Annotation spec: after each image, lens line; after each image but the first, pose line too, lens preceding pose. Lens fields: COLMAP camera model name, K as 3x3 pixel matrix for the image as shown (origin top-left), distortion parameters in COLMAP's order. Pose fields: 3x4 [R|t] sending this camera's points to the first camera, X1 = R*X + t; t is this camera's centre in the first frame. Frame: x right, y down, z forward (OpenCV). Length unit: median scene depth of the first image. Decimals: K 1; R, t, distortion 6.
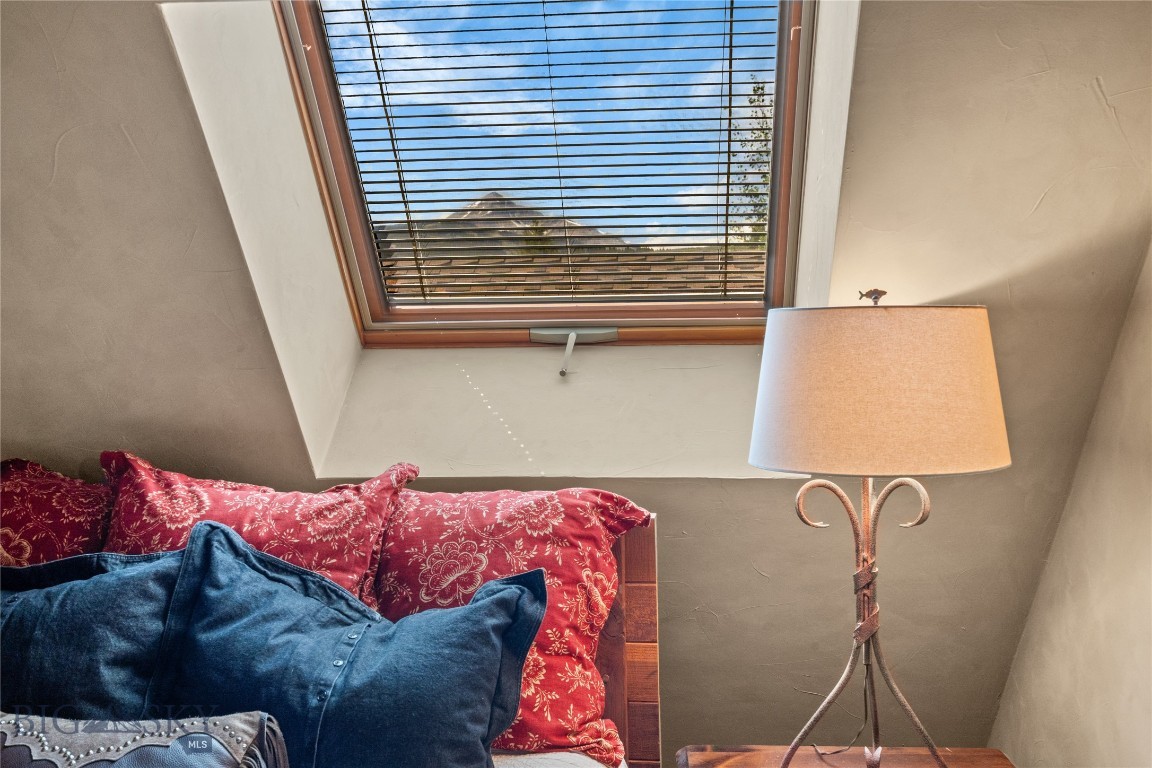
lens RADIAL K [[1136.6, 0, 574.1], [0, 1136.6, 383.7], [0, 0, 1]] dist [-0.002700, 0.000000]
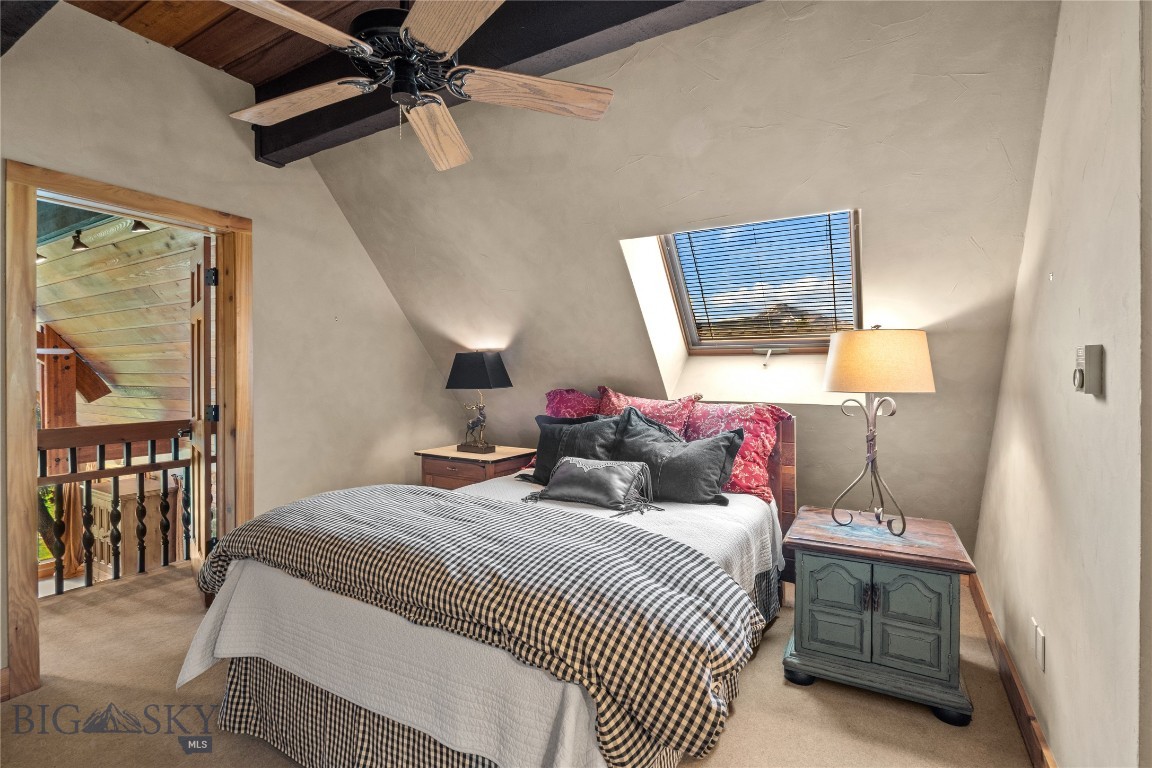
lens RADIAL K [[532.5, 0, 577.6], [0, 532.5, 377.6], [0, 0, 1]] dist [-0.000418, -0.000067]
pose [[0.908230, 0.019028, -0.418039, 0.146891], [-0.032682, 0.999140, -0.025527, 0.085193], [0.417194, 0.036847, 0.908070, -0.360338]]
